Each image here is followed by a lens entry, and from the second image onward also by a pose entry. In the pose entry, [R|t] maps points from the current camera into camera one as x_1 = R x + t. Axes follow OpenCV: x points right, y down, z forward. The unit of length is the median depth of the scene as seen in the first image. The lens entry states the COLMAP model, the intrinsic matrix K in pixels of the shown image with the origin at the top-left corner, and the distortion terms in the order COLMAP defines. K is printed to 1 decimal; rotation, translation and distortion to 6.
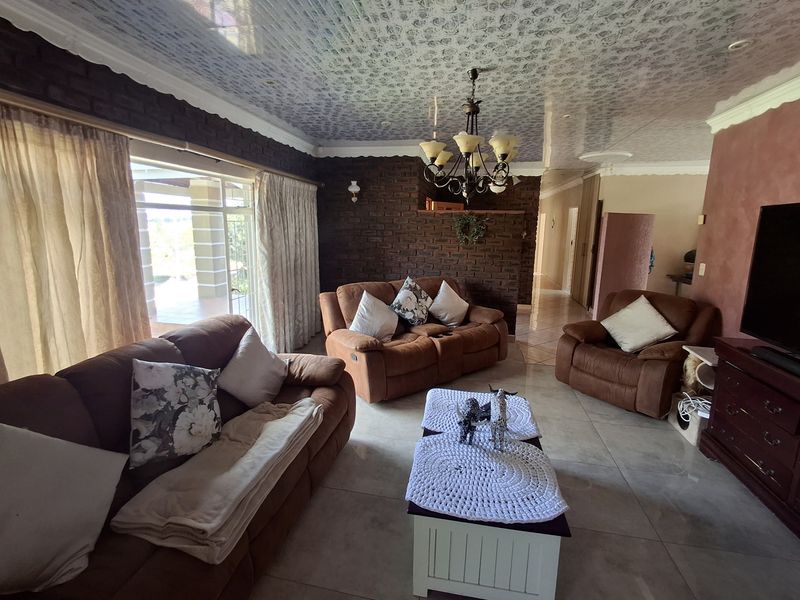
lens RADIAL K [[364.6, 0, 400.5], [0, 364.6, 296.4], [0, 0, 1]] dist [-0.002279, -0.000051]
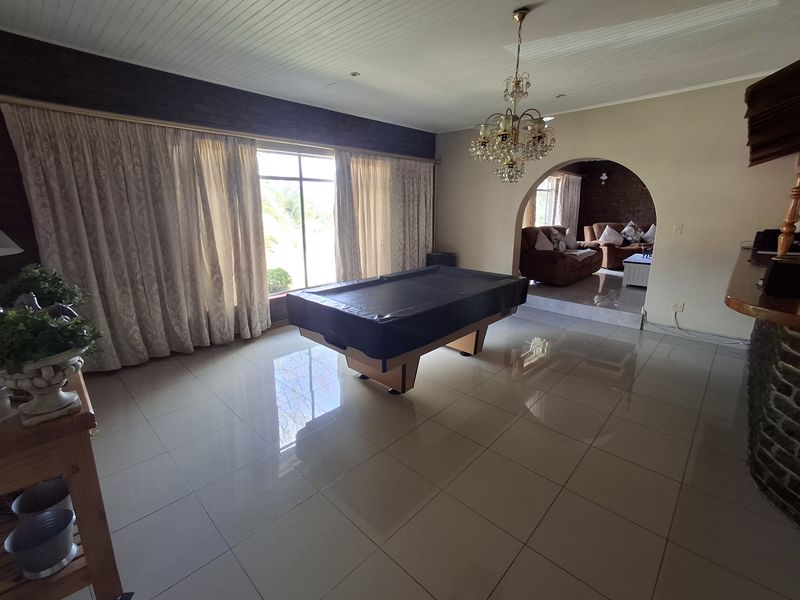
lens RADIAL K [[364.6, 0, 400.5], [0, 364.6, 293.4], [0, 0, 1]] dist [-0.002279, -0.000051]
pose [[0.851105, 0.106743, -0.514029, 0.012933], [-0.087869, 0.994264, 0.060980, 0.357799], [0.517589, -0.006733, 0.855603, -1.492948]]
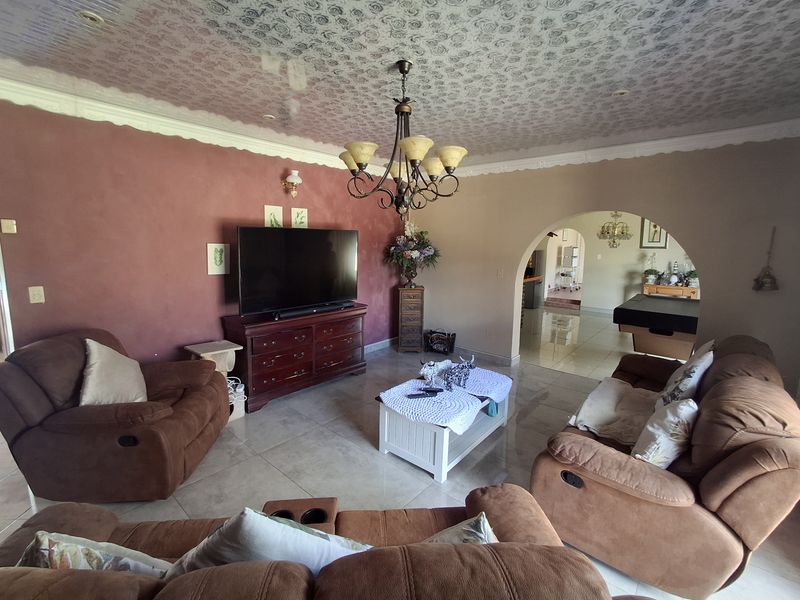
lens RADIAL K [[364.6, 0, 400.2], [0, 364.6, 298.0], [0, 0, 1]] dist [-0.002279, -0.000051]
pose [[-0.871200, -0.098104, 0.481027, -0.167361], [0.069447, 0.945349, 0.318578, -0.258059], [-0.485992, 0.310951, -0.816775, 1.268344]]
